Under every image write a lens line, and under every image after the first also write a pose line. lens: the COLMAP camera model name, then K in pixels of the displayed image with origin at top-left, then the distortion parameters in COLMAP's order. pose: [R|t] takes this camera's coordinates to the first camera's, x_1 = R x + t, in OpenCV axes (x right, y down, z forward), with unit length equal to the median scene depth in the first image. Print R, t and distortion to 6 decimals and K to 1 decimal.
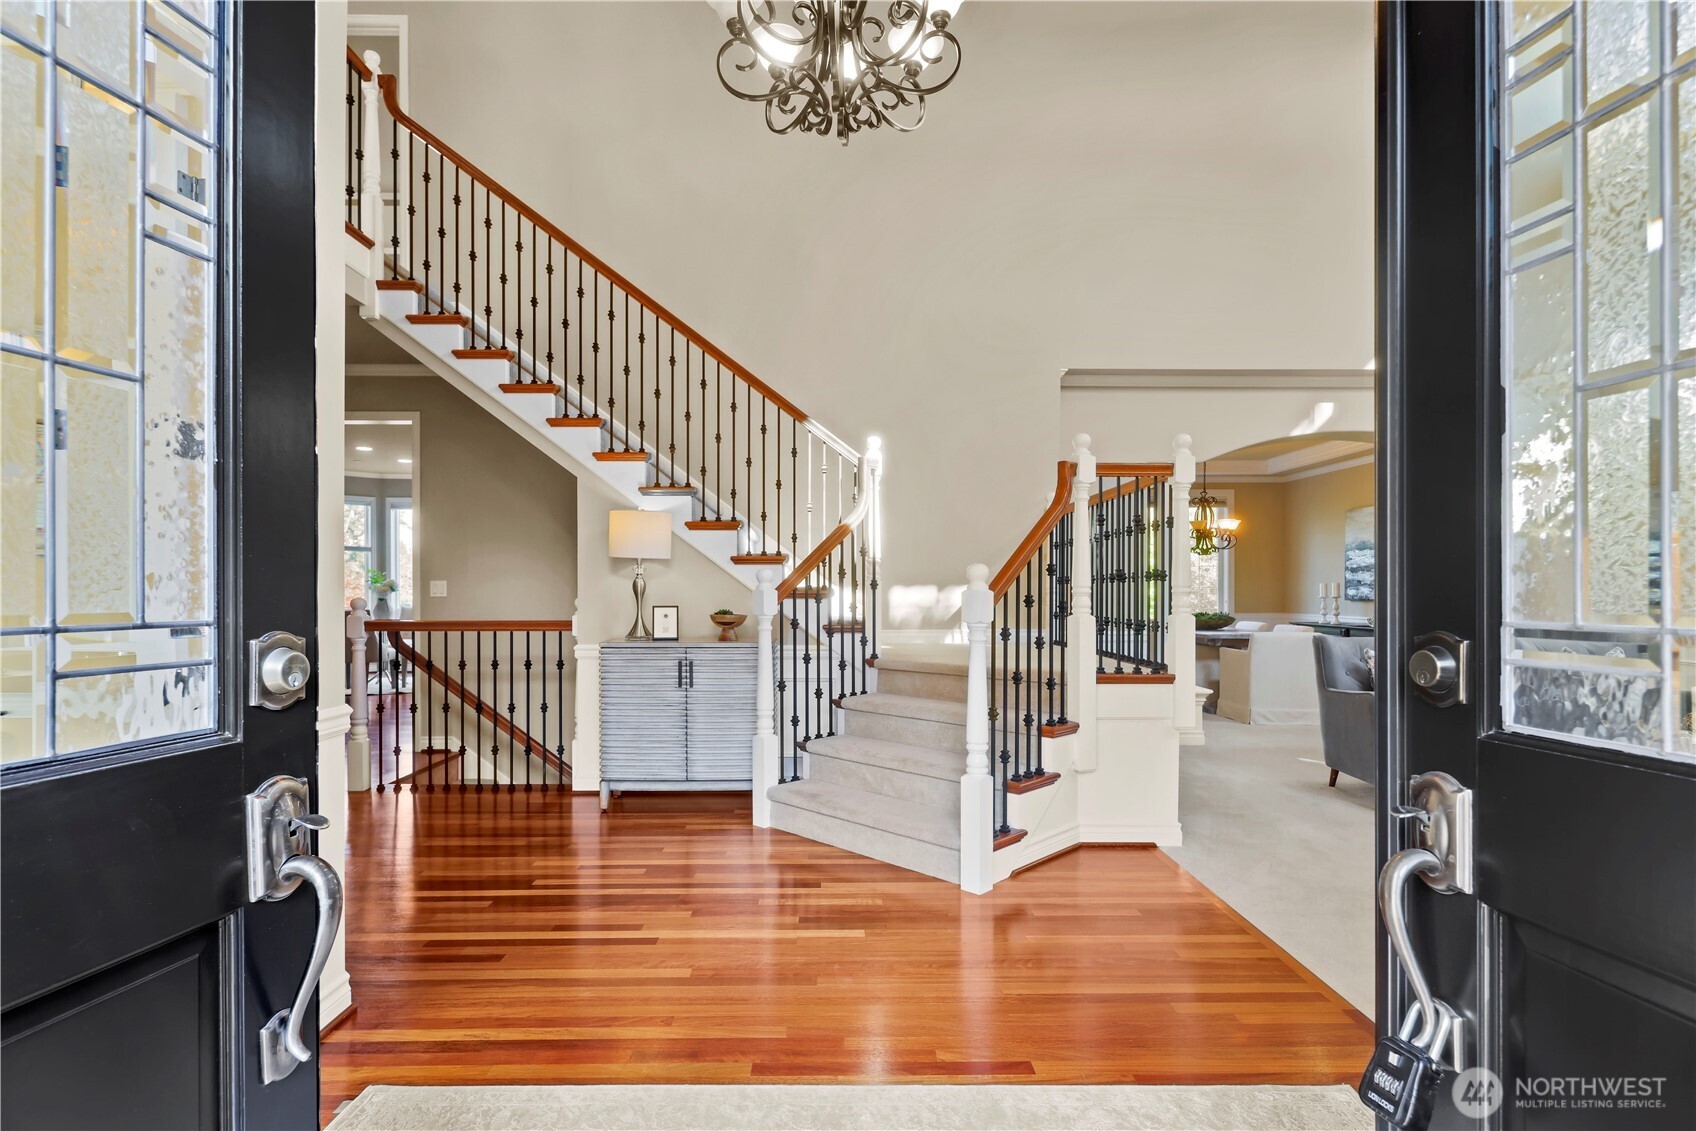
lens RADIAL K [[811.1, 0, 843.0], [0, 811.1, 581.5], [0, 0, 1]] dist [0.001560, 0.000069]
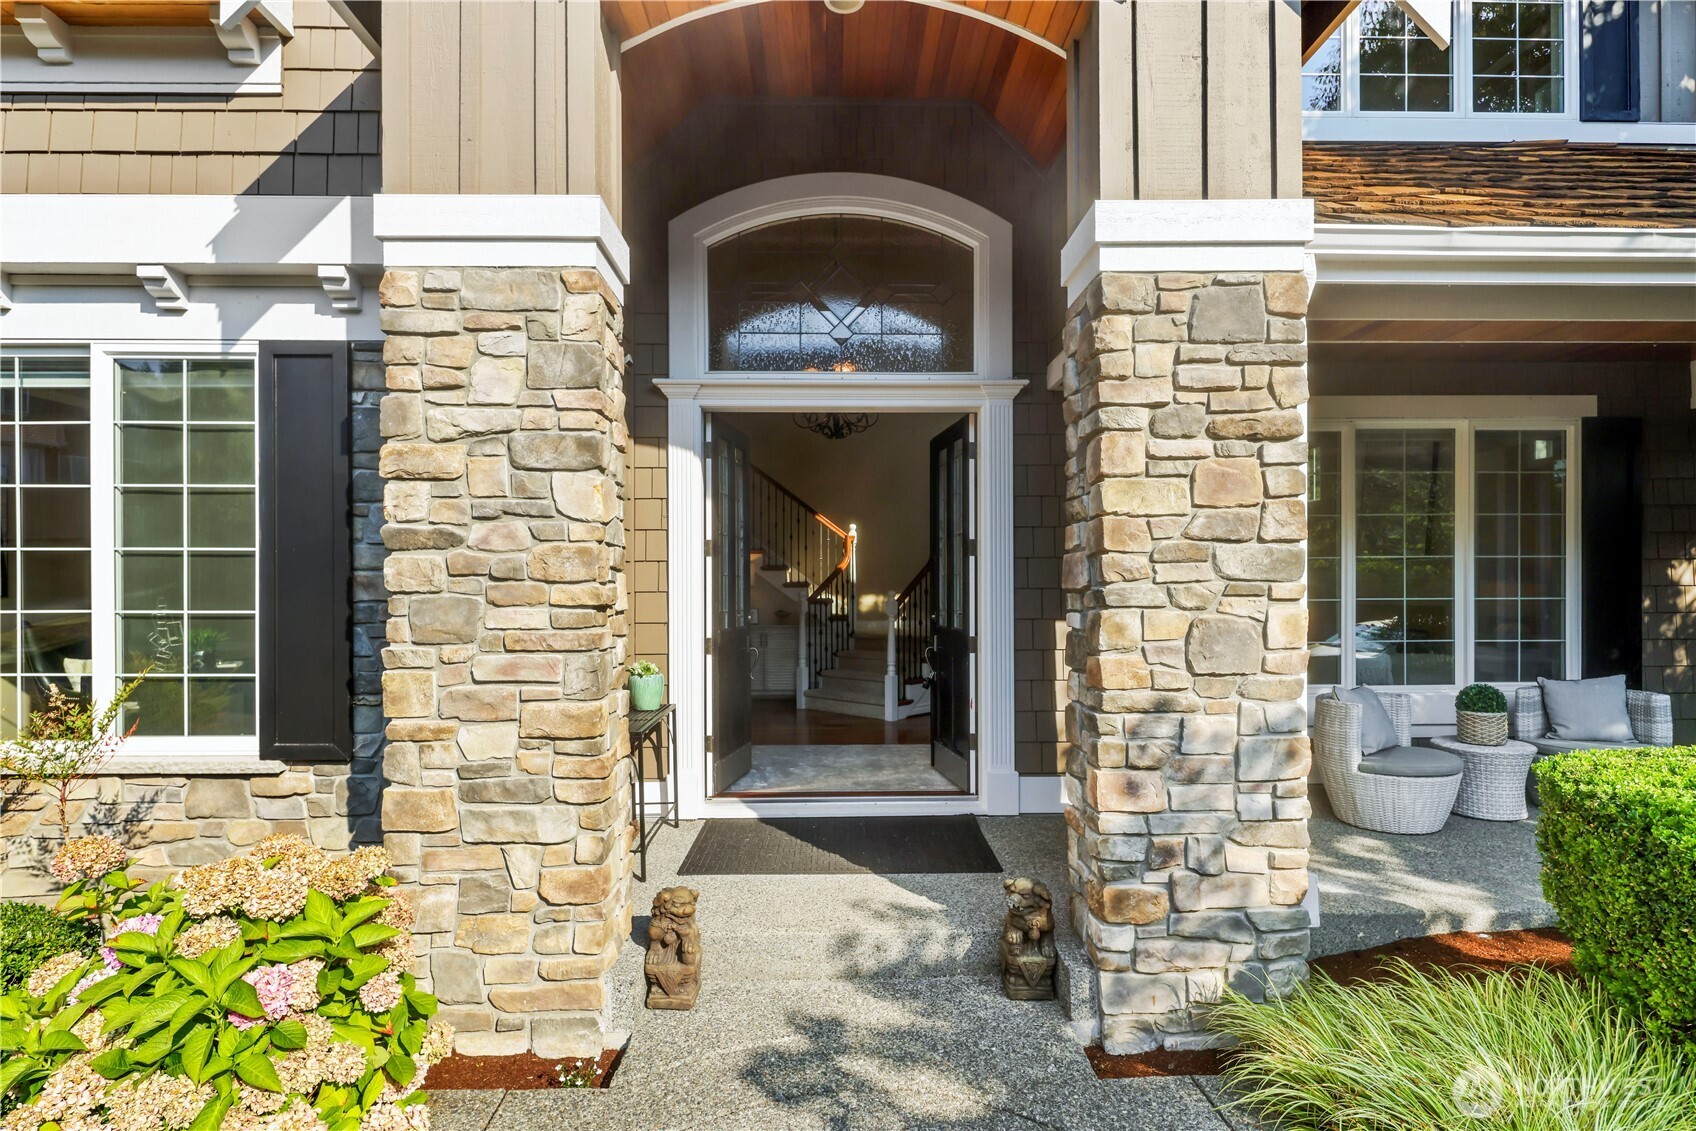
lens RADIAL K [[811.1, 0, 843.6], [0, 811.1, 573.4], [0, 0, 1]] dist [0.001560, 0.000069]
pose [[0.999847, -0.002280, 0.017315, -0.021160], [0.002295, 0.999997, -0.000858, -0.057532], [-0.017313, 0.000898, 0.999850, -1.097223]]
